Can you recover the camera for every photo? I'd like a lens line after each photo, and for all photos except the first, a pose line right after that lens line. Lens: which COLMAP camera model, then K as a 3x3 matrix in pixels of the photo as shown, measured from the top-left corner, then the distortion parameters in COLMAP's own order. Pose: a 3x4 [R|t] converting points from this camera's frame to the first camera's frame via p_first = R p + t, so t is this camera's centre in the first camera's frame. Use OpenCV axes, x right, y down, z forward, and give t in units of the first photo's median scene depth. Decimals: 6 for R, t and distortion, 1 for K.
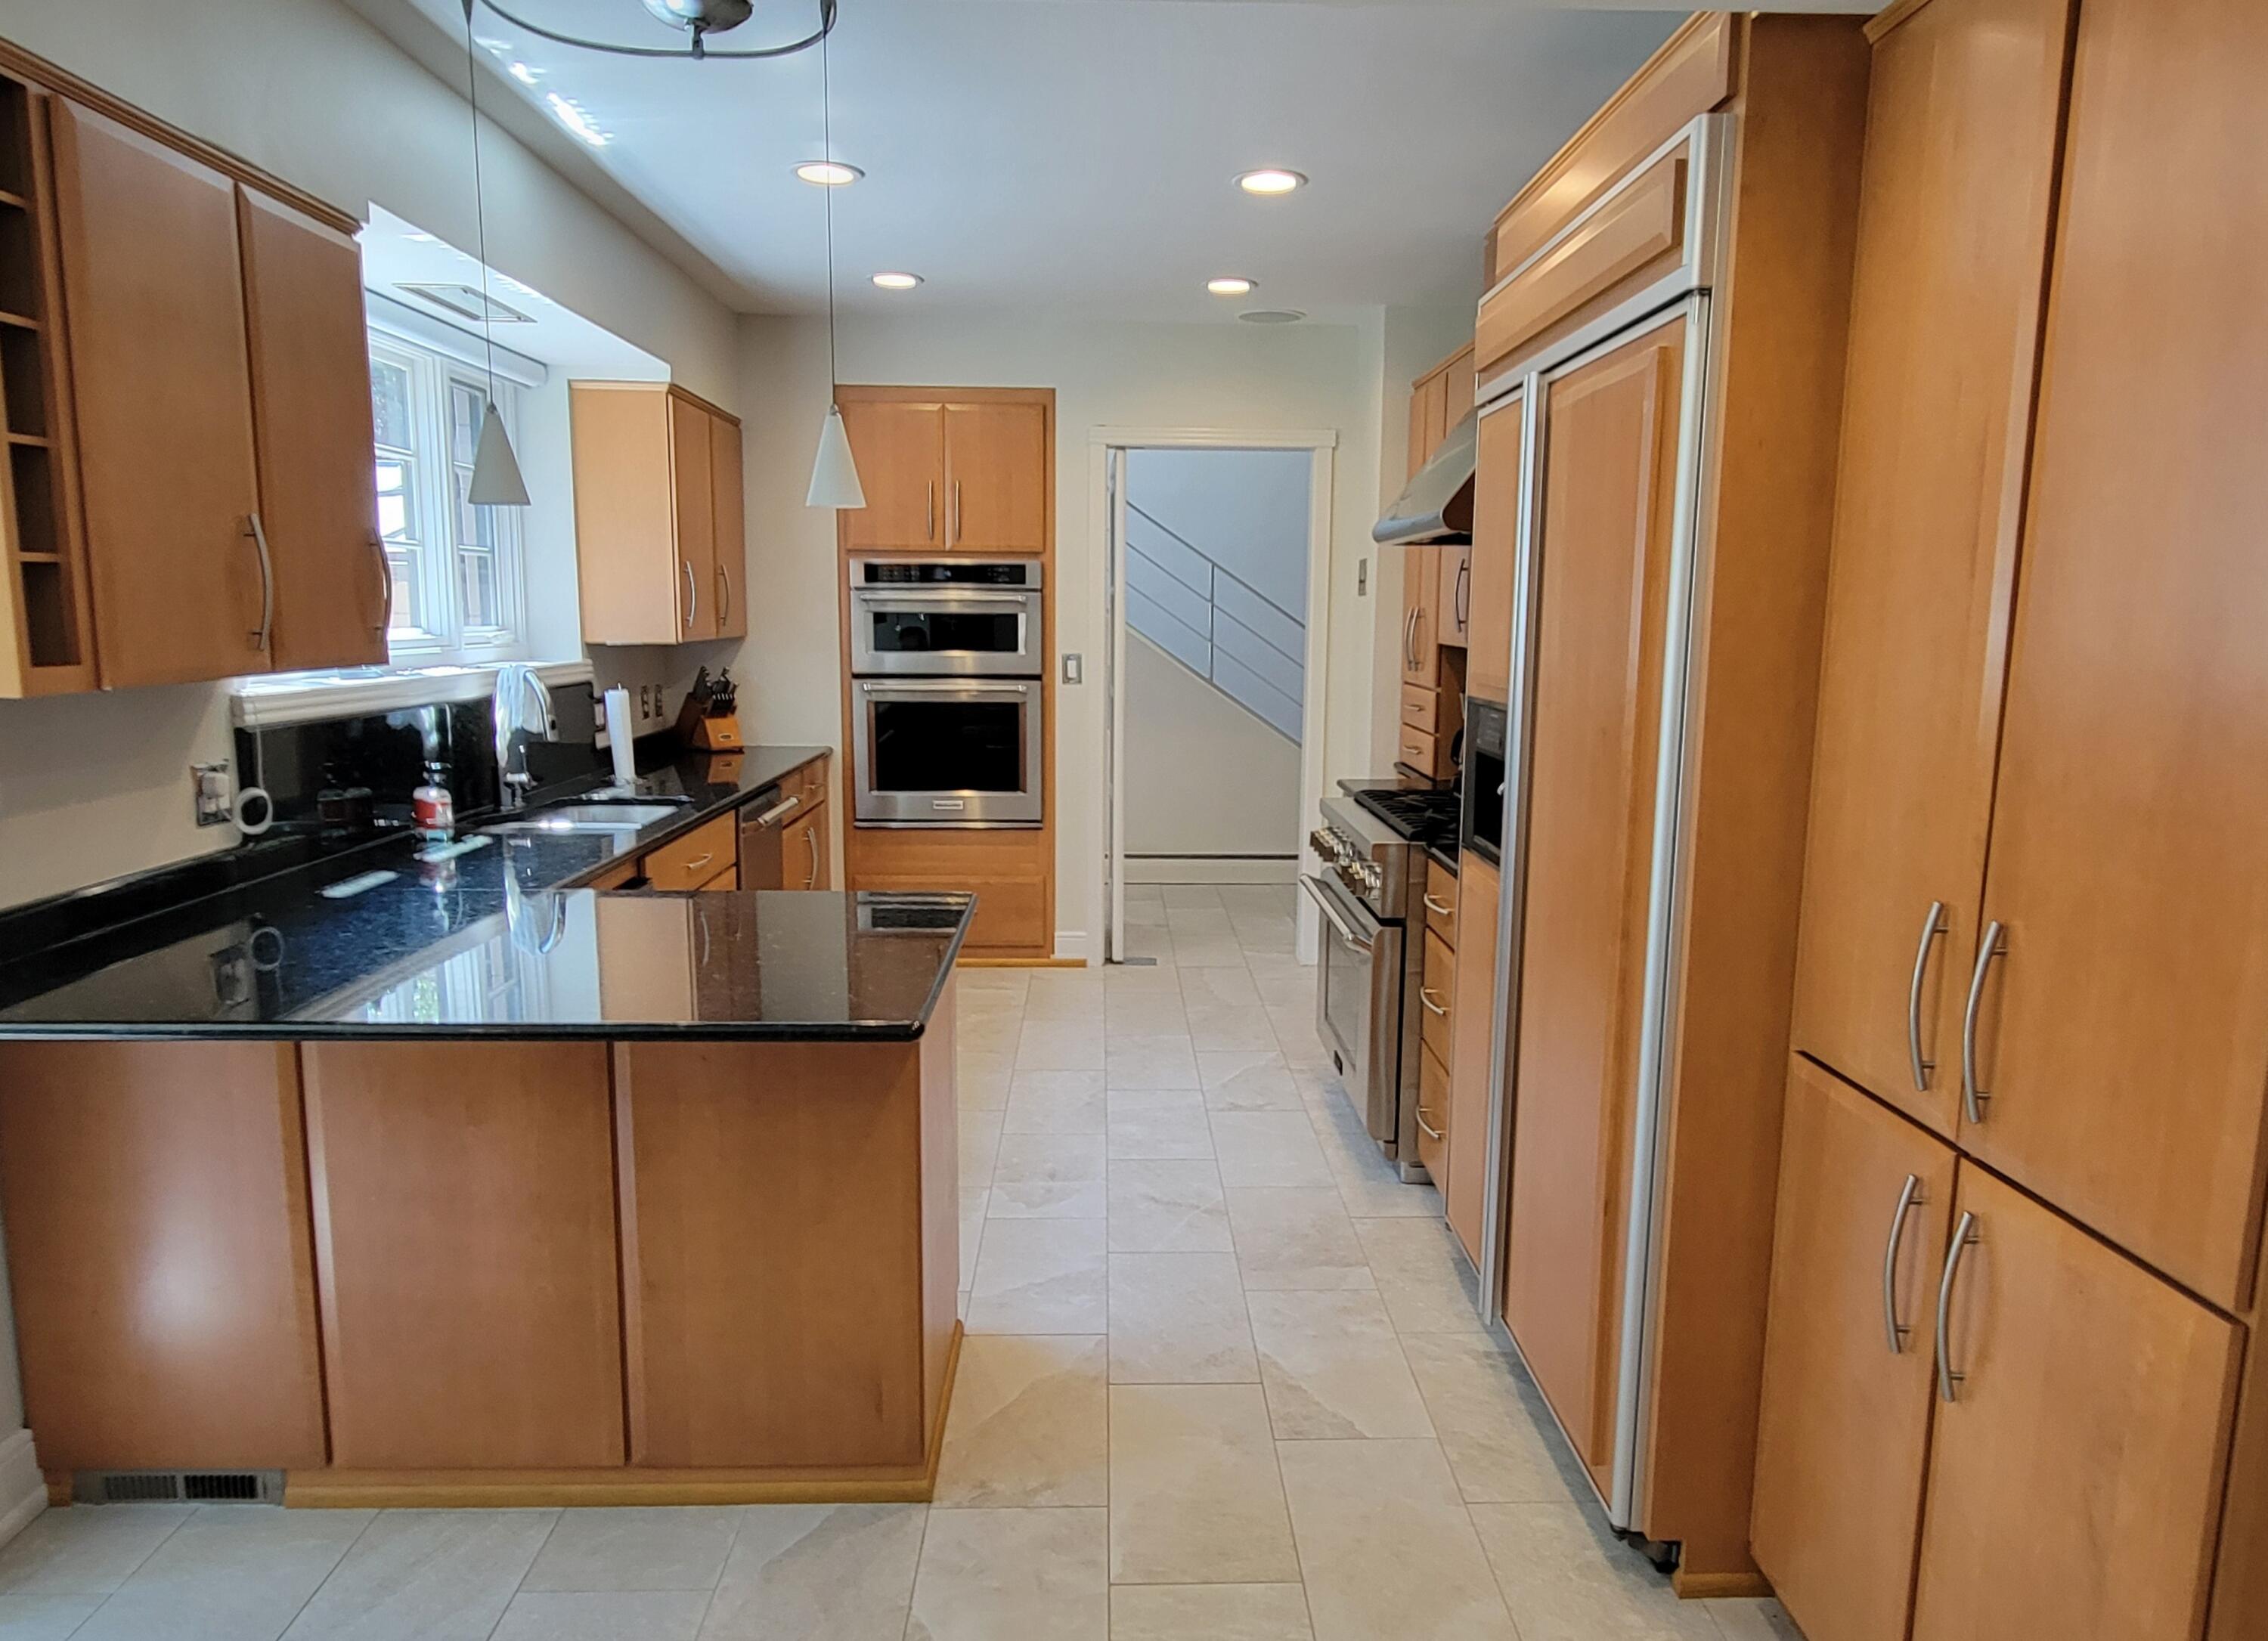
lens RADIAL K [[1496.1, 0, 1166.7], [0, 1496.1, 821.0], [0, 0, 1]] dist [-0.002168, 0.000037]
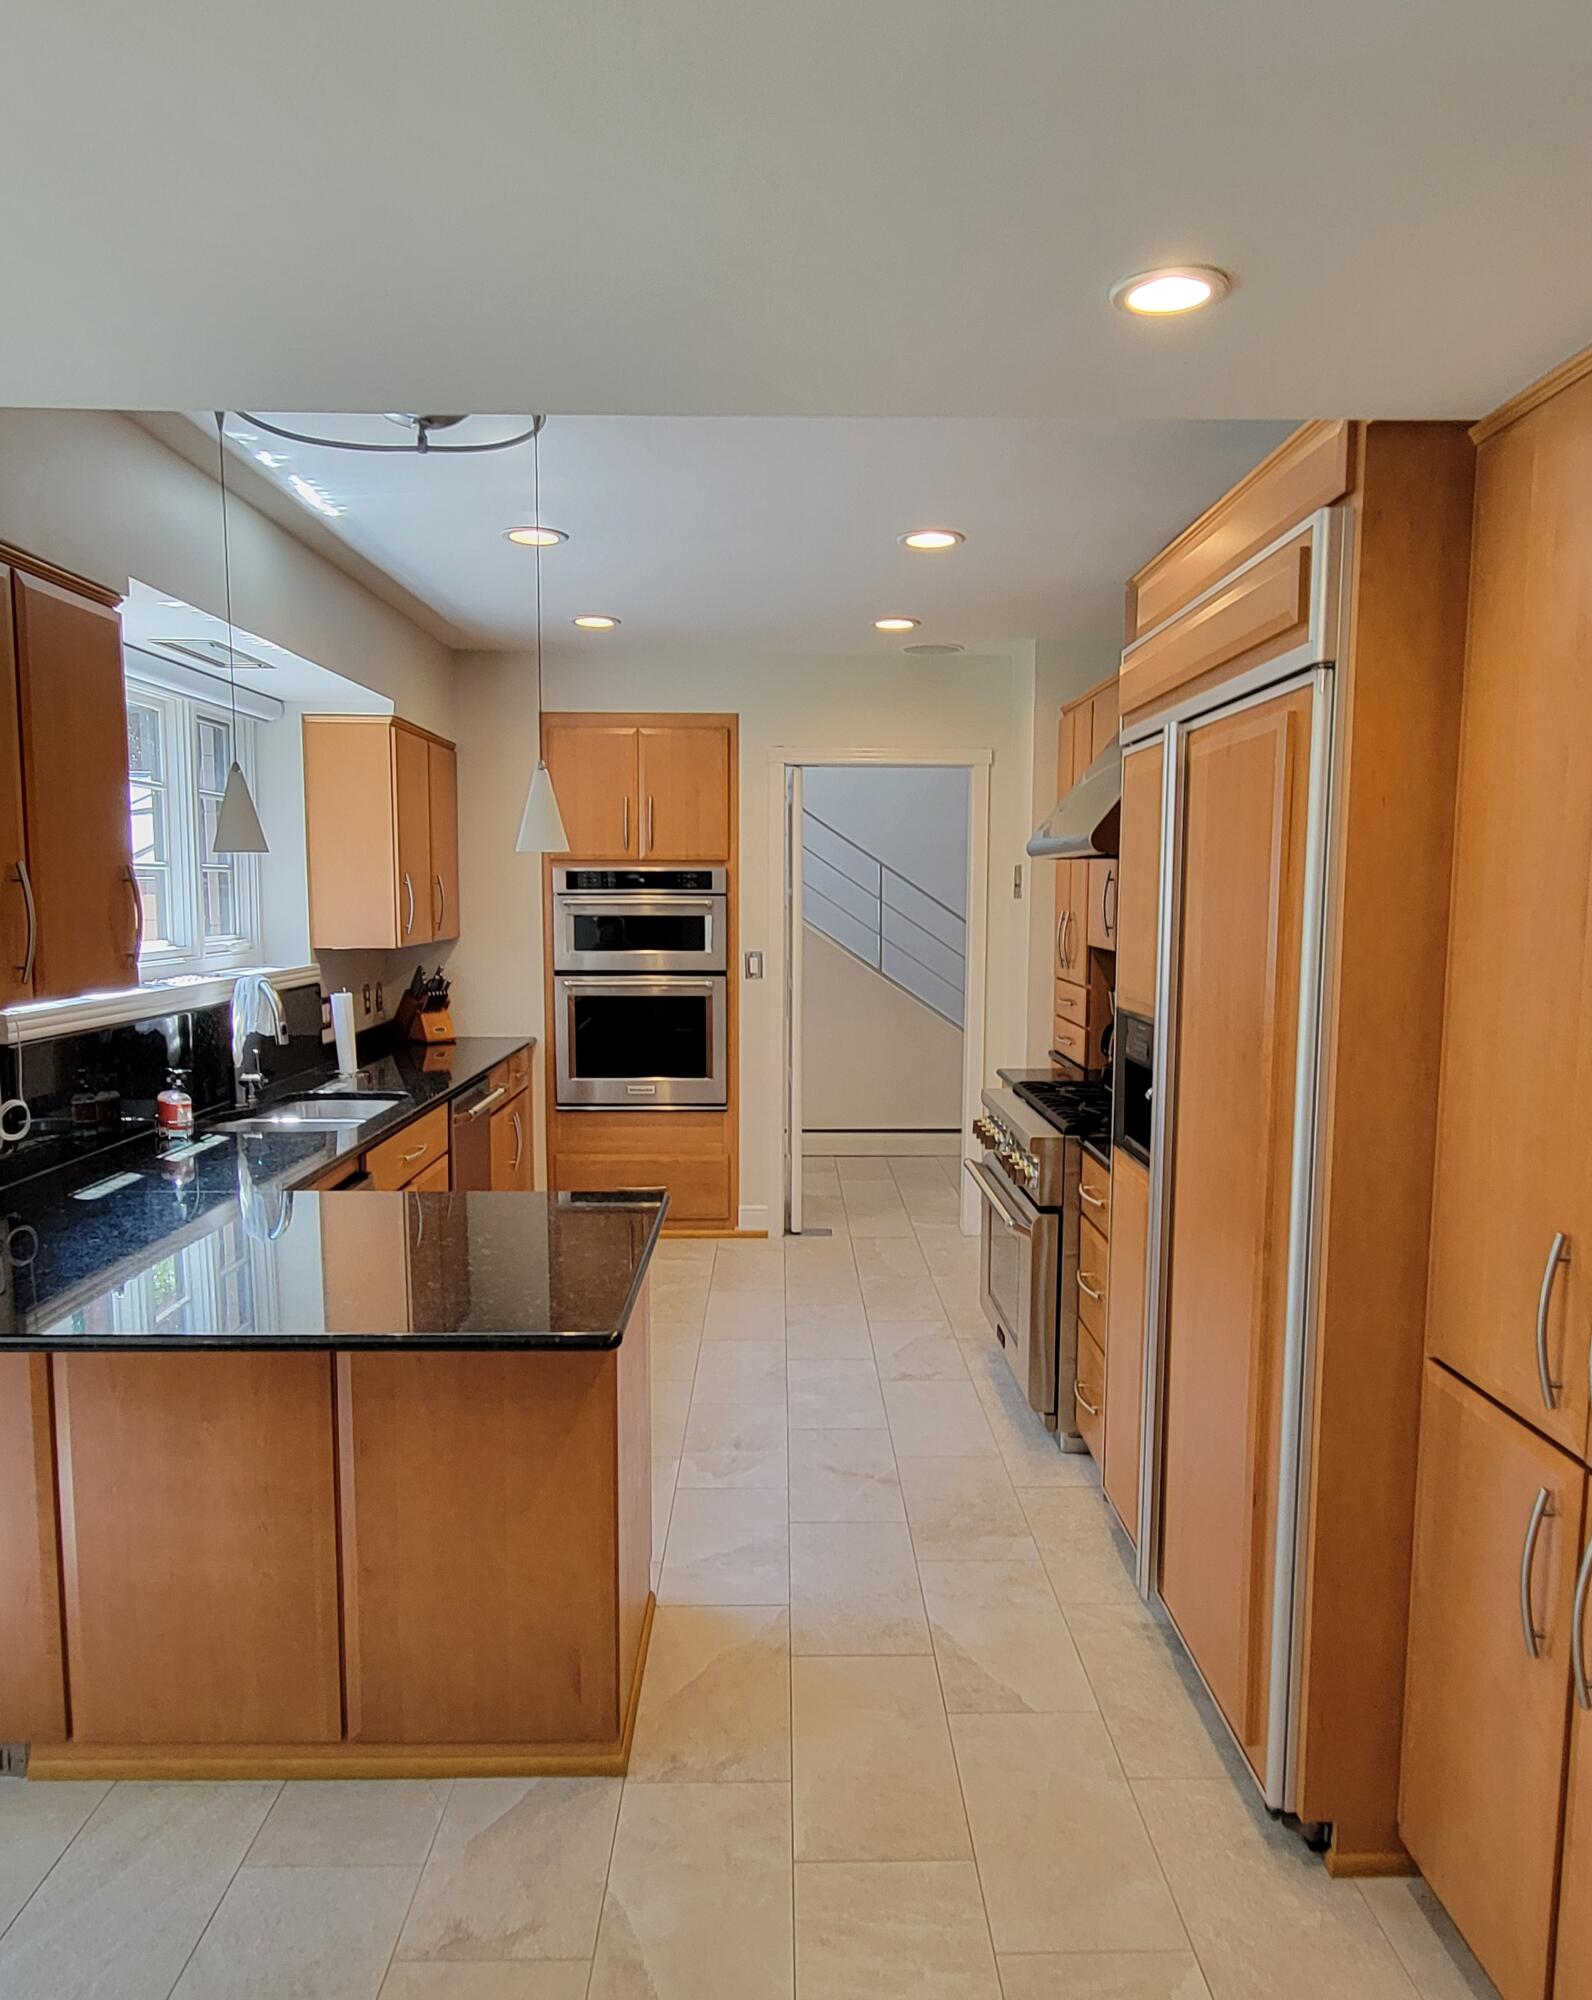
lens RADIAL K [[1365.9, 0, 818.1], [0, 1365.9, 1014.9], [0, 0, 1]] dist [-0.000781, -0.003223]
pose [[0.999875, -0.004743, -0.015050, -0.002008], [0.003996, 0.998777, -0.049277, -0.028022], [0.015266, 0.049211, 0.998672, 0.000406]]
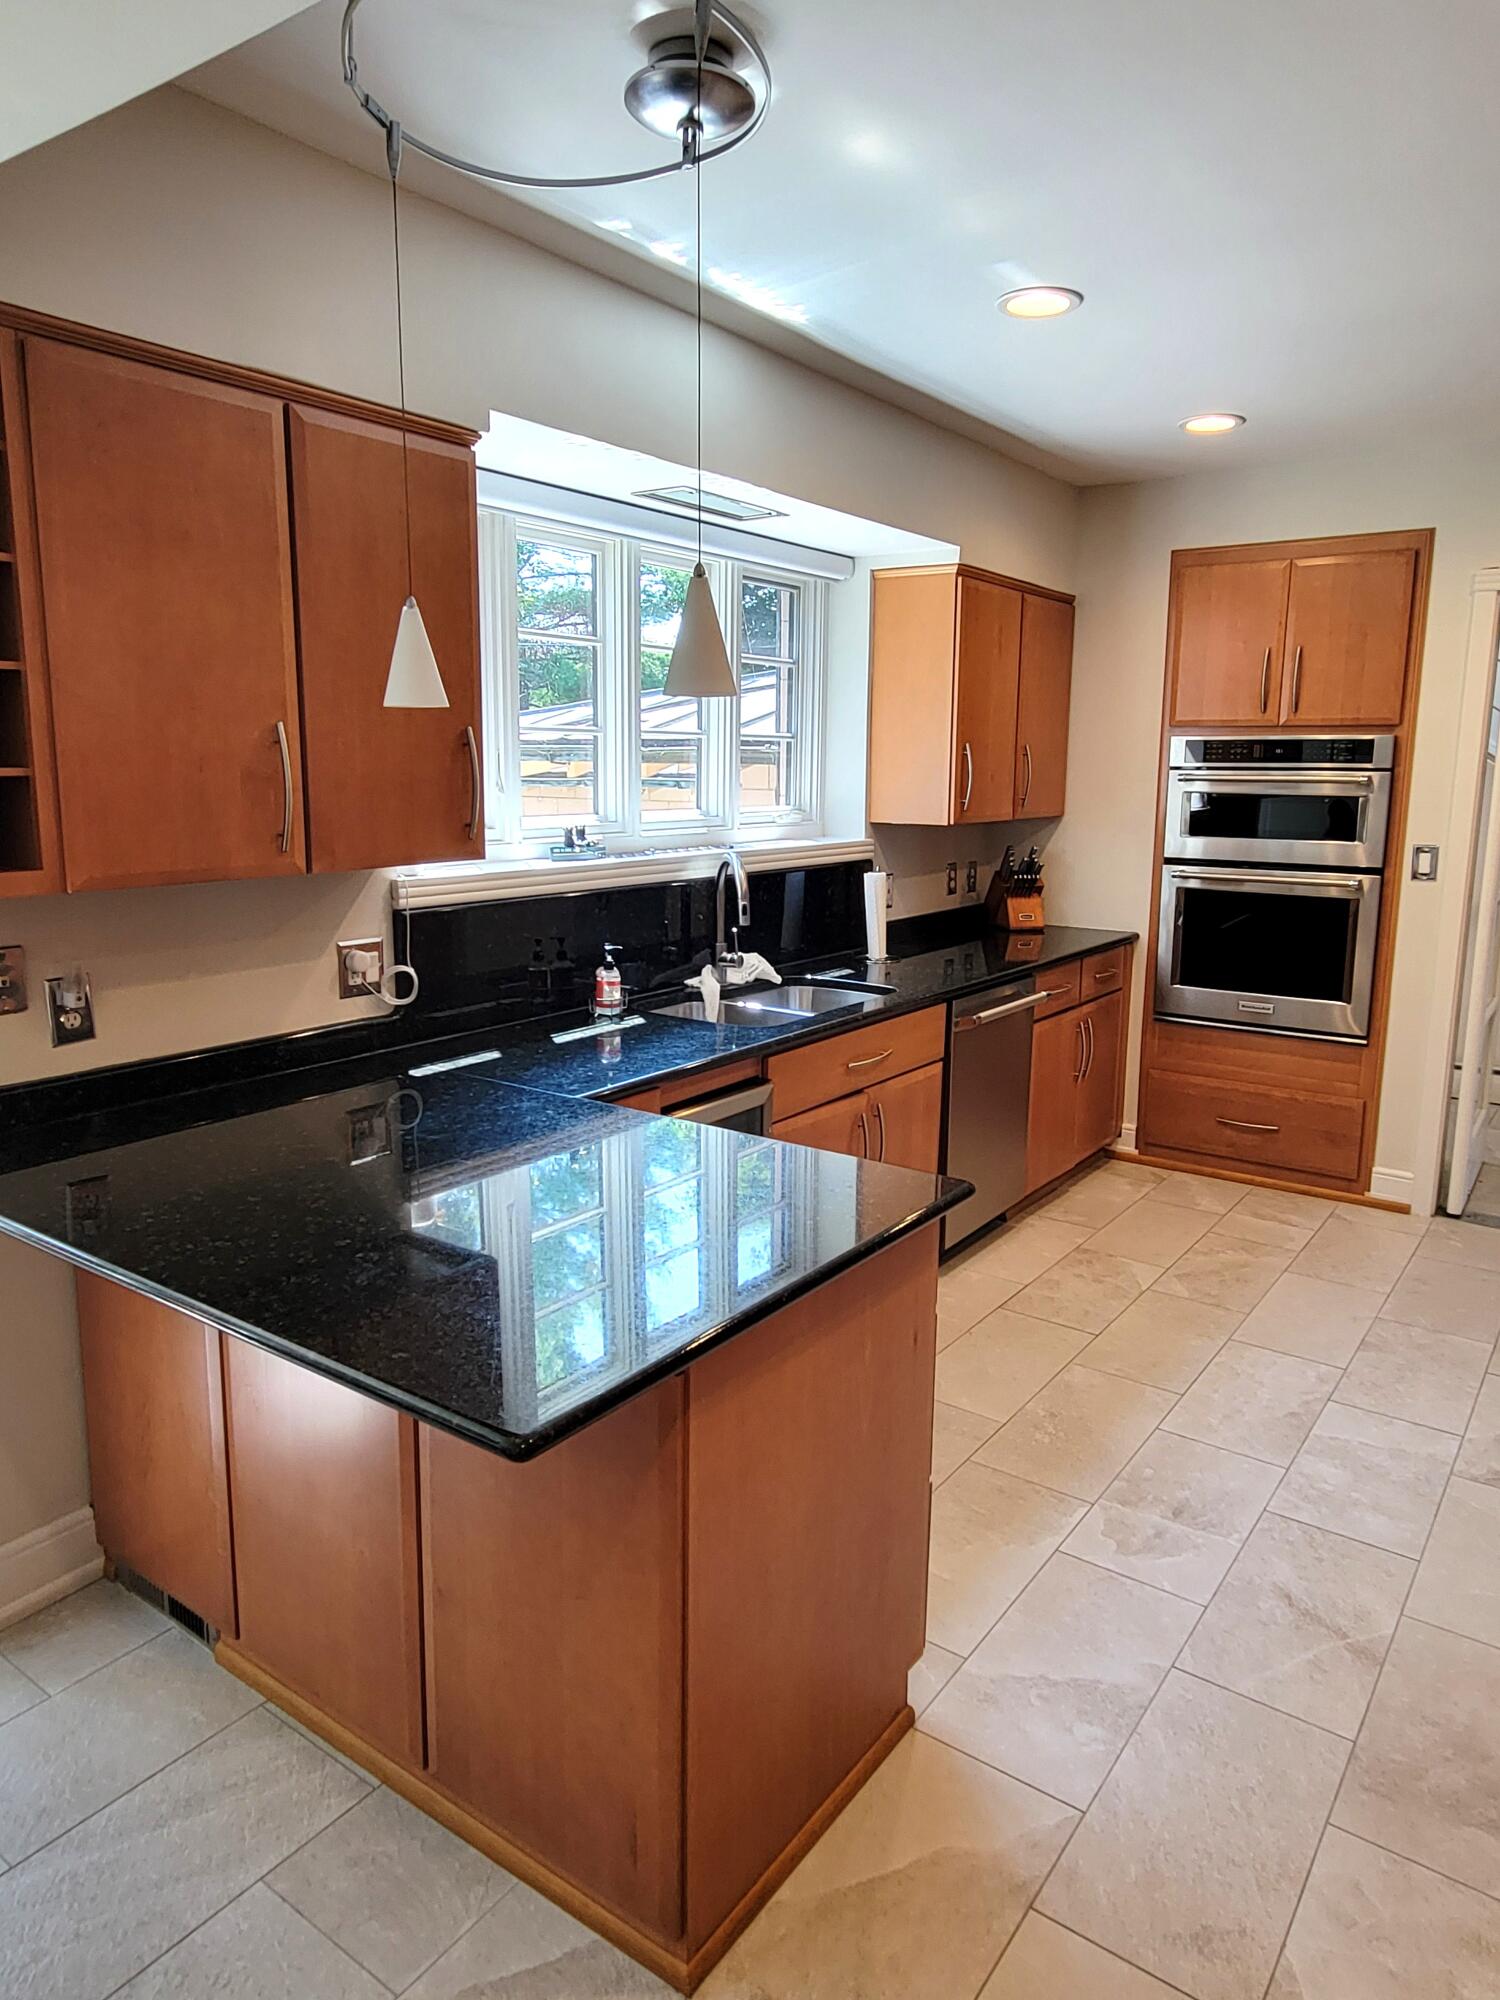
lens RADIAL K [[1296.4, 0, 751.0], [0, 1296.4, 973.6], [0, 0, 1]] dist [0.001914, -0.000060]
pose [[0.788406, 0.096763, -0.607497, 0.157605], [-0.087155, 0.995160, 0.045401, -0.071473], [0.608949, 0.017152, 0.793024, 0.343904]]
